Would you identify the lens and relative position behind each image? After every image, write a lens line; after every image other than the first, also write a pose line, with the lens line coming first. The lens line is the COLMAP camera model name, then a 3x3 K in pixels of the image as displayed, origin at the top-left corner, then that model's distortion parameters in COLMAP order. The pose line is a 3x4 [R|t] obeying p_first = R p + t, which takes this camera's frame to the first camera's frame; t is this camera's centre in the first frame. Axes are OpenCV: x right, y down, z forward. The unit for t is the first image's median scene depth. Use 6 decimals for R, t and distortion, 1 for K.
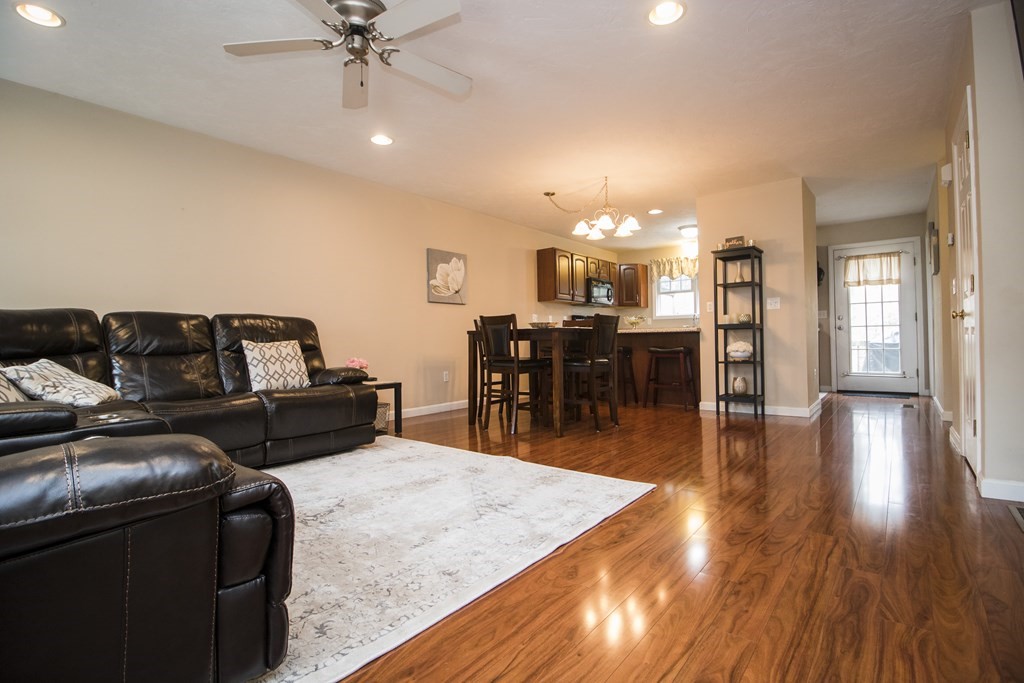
lens RADIAL K [[478.2, 0, 512.8], [0, 478.2, 335.2], [0, 0, 1]] dist [-0.007125, -0.006380]
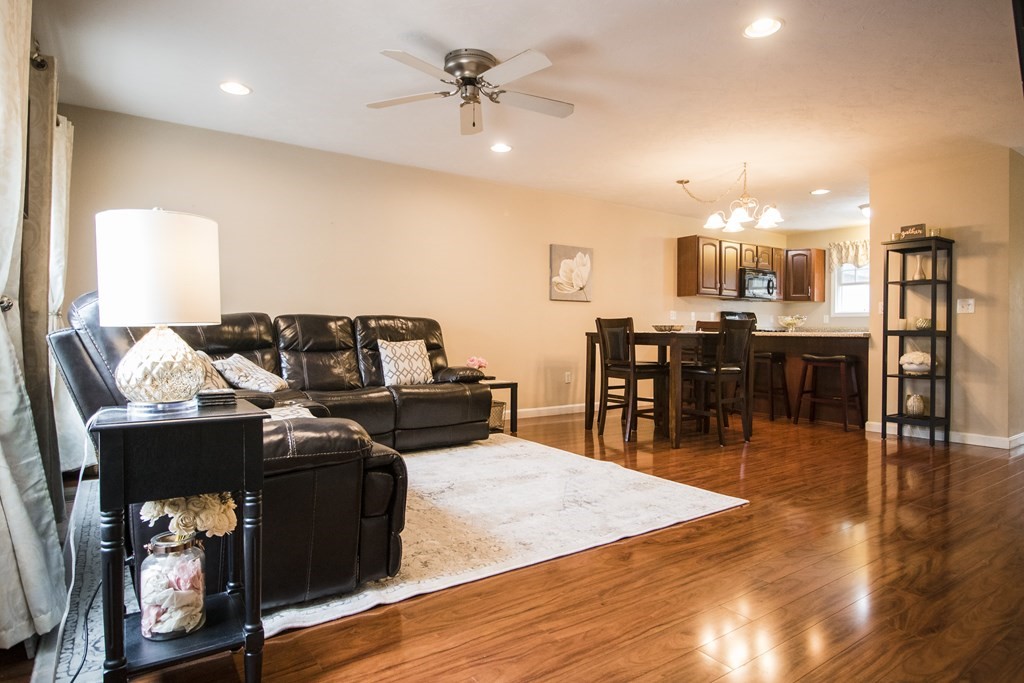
lens RADIAL K [[568.8, 0, 510.4], [0, 568.8, 334.9], [0, 0, 1]] dist [-0.005020, -0.003343]
pose [[0.958859, 0.023181, -0.282934, 0.076279], [-0.017288, 0.999579, 0.023306, -0.025478], [0.283355, -0.017456, 0.958856, -0.134506]]
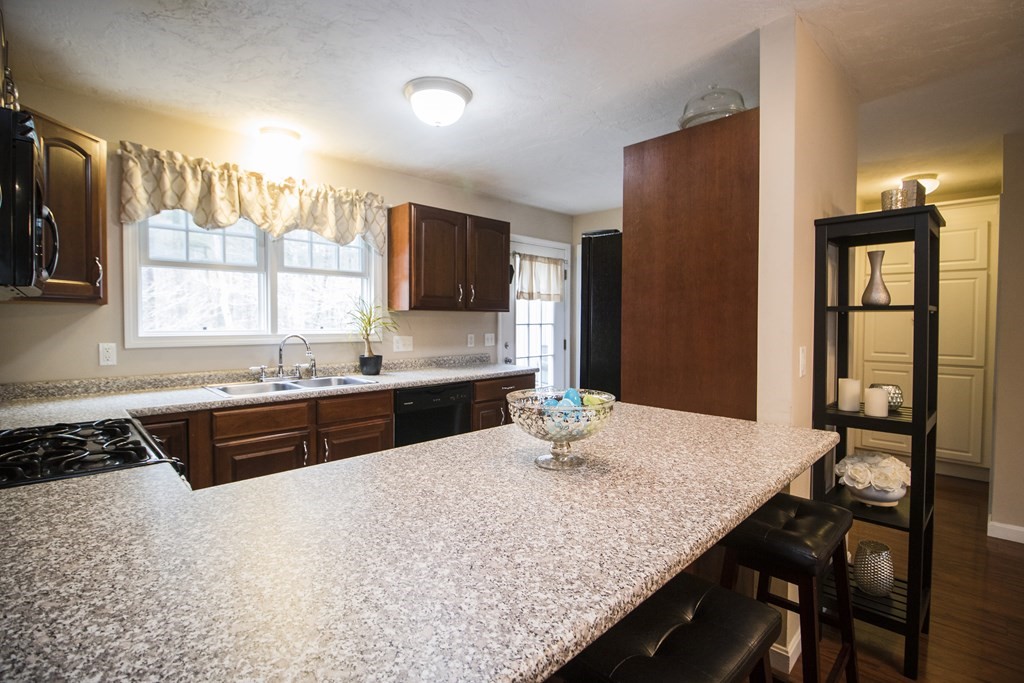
lens RADIAL K [[478.2, 0, 520.2], [0, 478.2, 335.4], [0, 0, 1]] dist [-0.007125, -0.006380]
pose [[0.113839, -0.016747, 0.993358, 0.048836], [-0.017920, 0.999661, 0.018907, -0.084177], [-0.993338, -0.019954, 0.113500, 1.214586]]
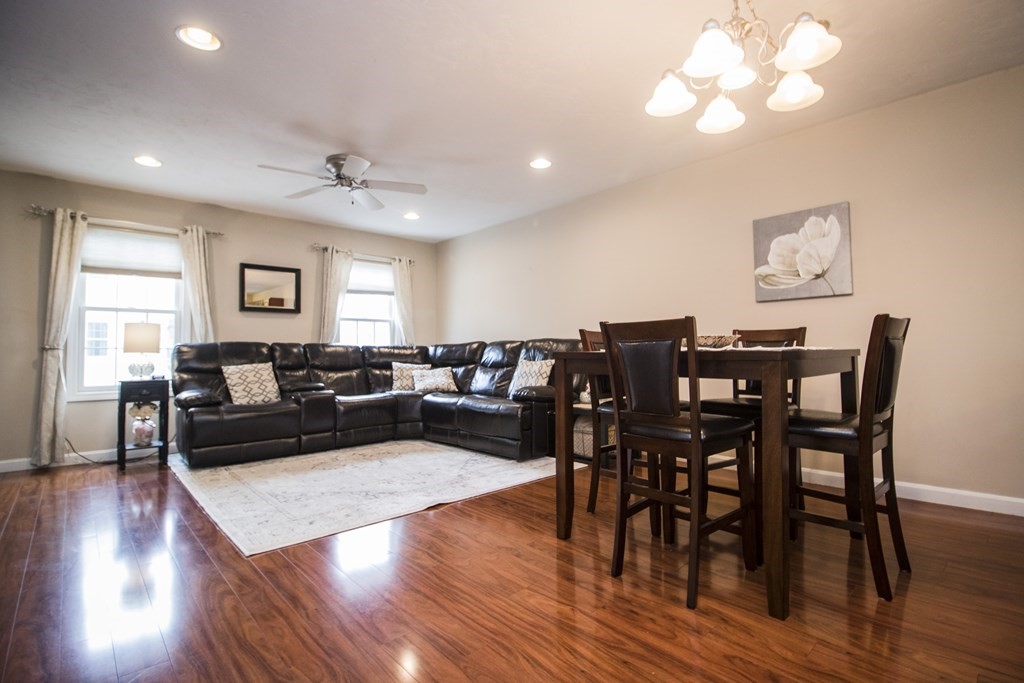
lens RADIAL K [[478.2, 0, 521.0], [0, 478.2, 335.1], [0, 0, 1]] dist [-0.007125, -0.006380]
pose [[-0.125951, -0.018624, -0.991862, 0.535909], [0.024062, 0.999472, -0.021823, -0.019068], [0.991745, -0.026615, -0.125437, 0.797417]]
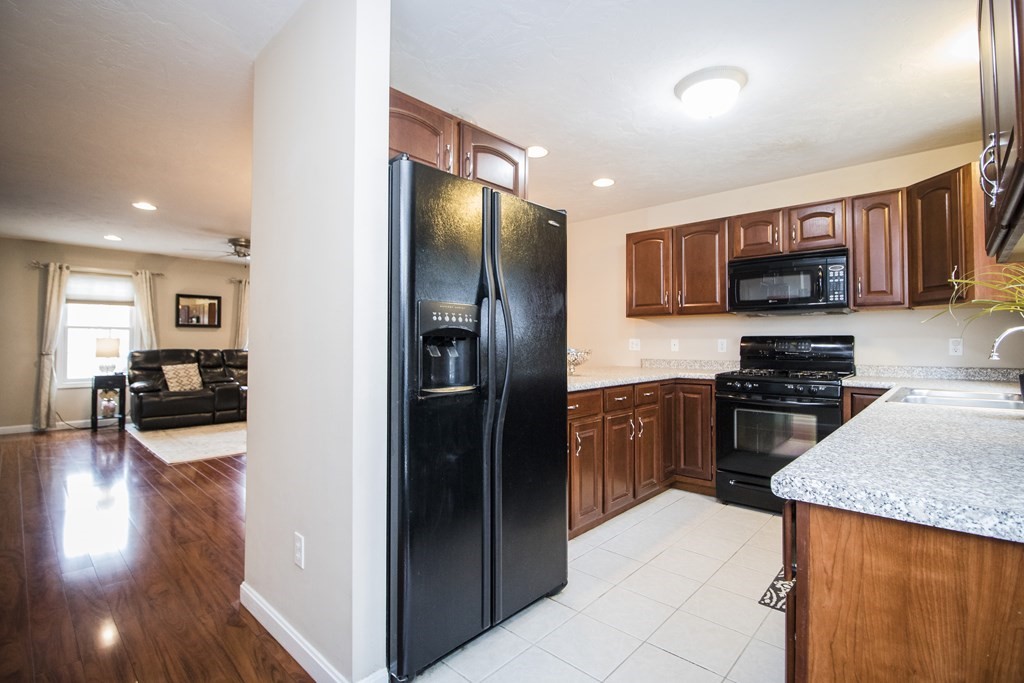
lens RADIAL K [[478.2, 0, 512.8], [0, 478.2, 334.8], [0, 0, 1]] dist [-0.007125, -0.006380]
pose [[-0.068654, -0.002214, -0.997638, 0.971560], [0.009016, 0.999955, -0.002840, -0.066673], [0.997600, -0.009190, -0.068631, 1.191377]]
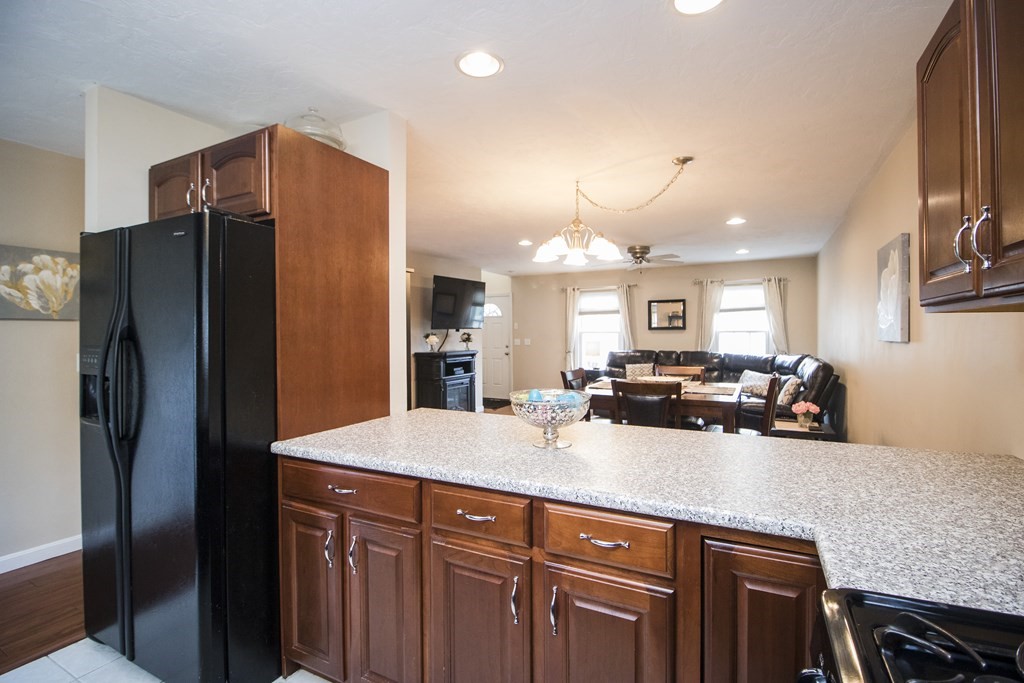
lens RADIAL K [[478.2, 0, 506.5], [0, 478.2, 330.0], [0, 0, 1]] dist [-0.007125, -0.006380]
pose [[-0.981779, 0.019296, -0.189043, 0.403447], [0.022793, 0.999607, -0.016338, -0.087868], [0.188654, -0.020349, -0.981833, 1.553851]]
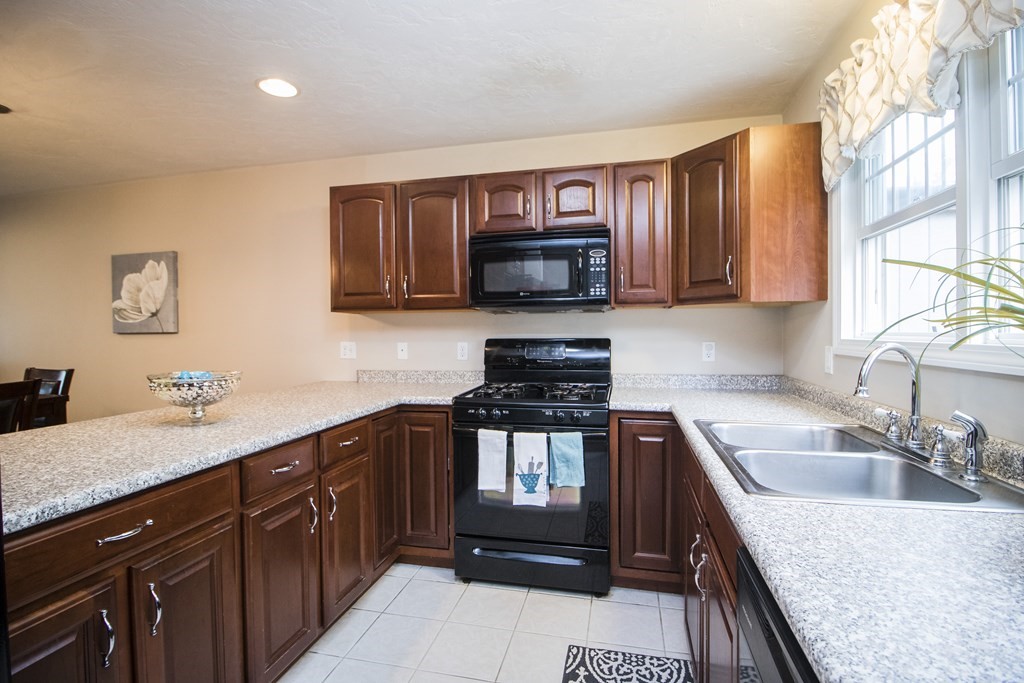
lens RADIAL K [[478.2, 0, 513.2], [0, 478.2, 336.4], [0, 0, 1]] dist [-0.007125, -0.006380]
pose [[0.429527, 0.021279, -0.902803, 0.725843], [0.010729, 0.999532, 0.028664, -0.082410], [0.902990, -0.021998, 0.429097, 1.283886]]
